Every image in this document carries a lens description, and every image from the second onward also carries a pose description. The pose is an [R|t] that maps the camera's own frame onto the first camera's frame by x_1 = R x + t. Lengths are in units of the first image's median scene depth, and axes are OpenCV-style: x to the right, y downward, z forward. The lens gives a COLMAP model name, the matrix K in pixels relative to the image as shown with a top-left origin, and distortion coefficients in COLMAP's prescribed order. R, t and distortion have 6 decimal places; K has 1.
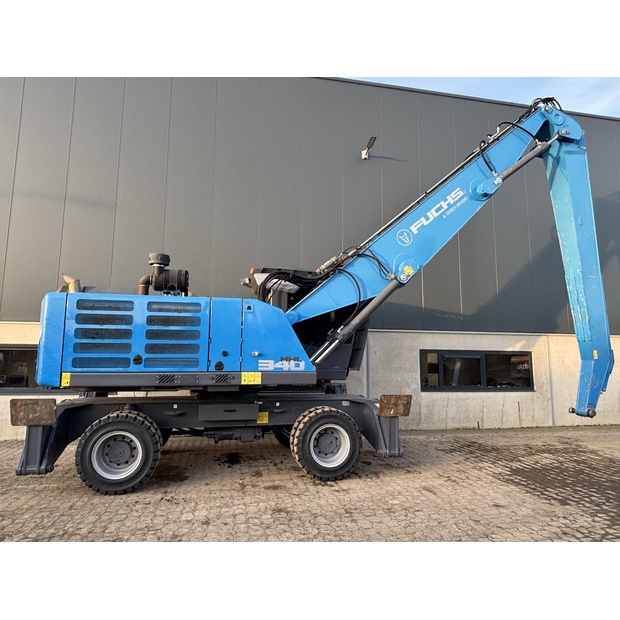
lens RADIAL K [[420.1, 0, 308.6], [0, 420.1, 304.3], [0, 0, 1]] dist [0.032597, -0.035464]
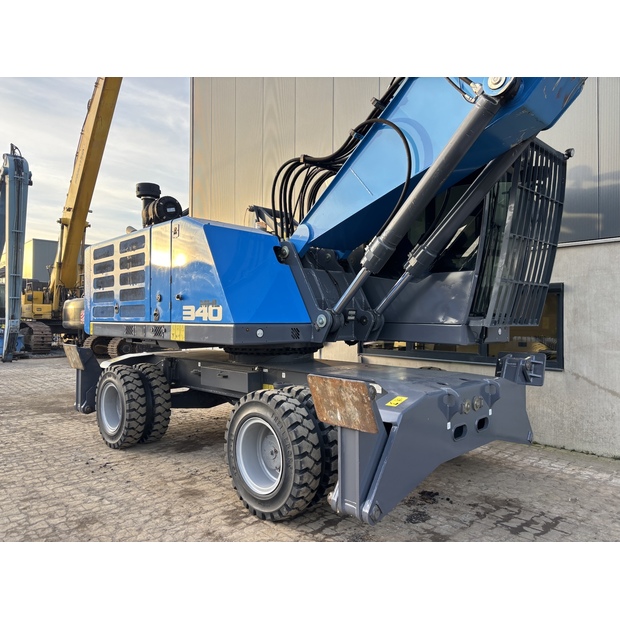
lens RADIAL K [[469.4, 0, 312.6], [0, 469.4, 313.0], [0, 0, 1]] dist [0.054034, -0.060373]
pose [[0.520395, -0.015648, -0.853782, 0.495788], [0.115936, 0.991869, 0.052486, 0.099898], [0.846019, -0.126298, 0.517978, 0.606285]]
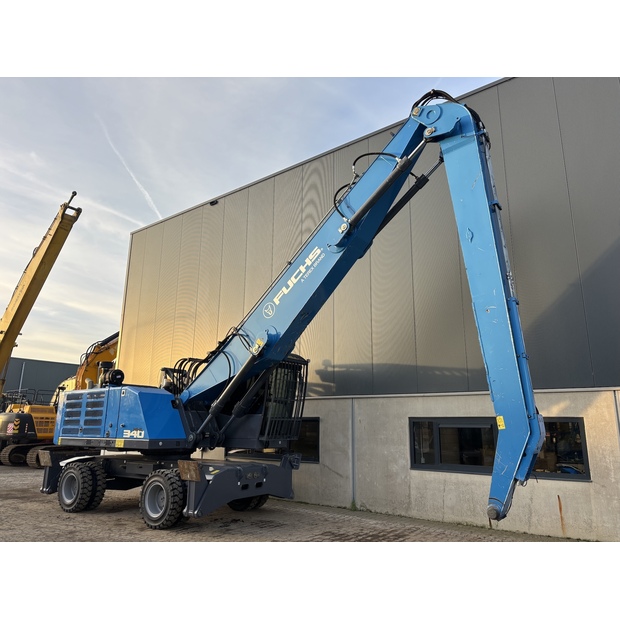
lens RADIAL K [[469.4, 0, 306.8], [0, 469.4, 308.3], [0, 0, 1]] dist [0.054034, -0.060373]
pose [[0.656264, -0.185972, -0.731254, 1.193189], [0.097482, 0.981925, -0.162237, 0.037425], [0.748208, 0.035186, 0.662531, 0.299499]]
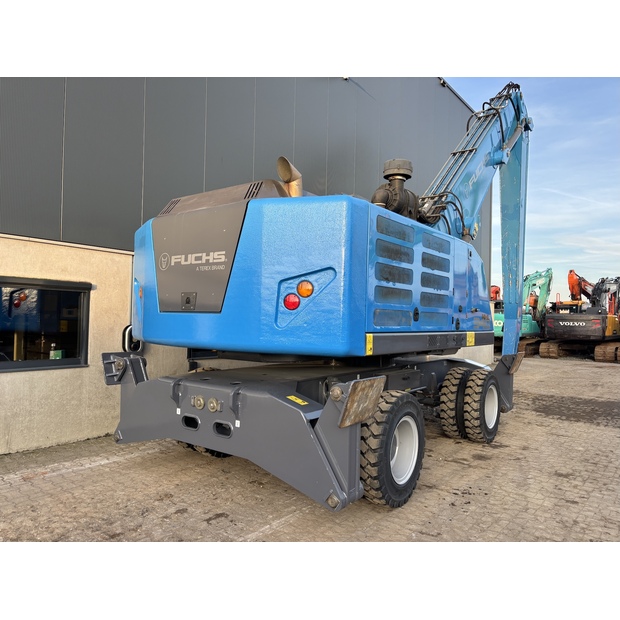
lens RADIAL K [[469.4, 0, 306.7], [0, 469.4, 308.5], [0, 0, 1]] dist [0.054034, -0.060373]
pose [[0.764895, 0.025164, 0.643664, -0.765017], [-0.106153, 0.990499, 0.087424, 0.052946], [-0.635349, -0.135197, 0.760299, 0.382790]]
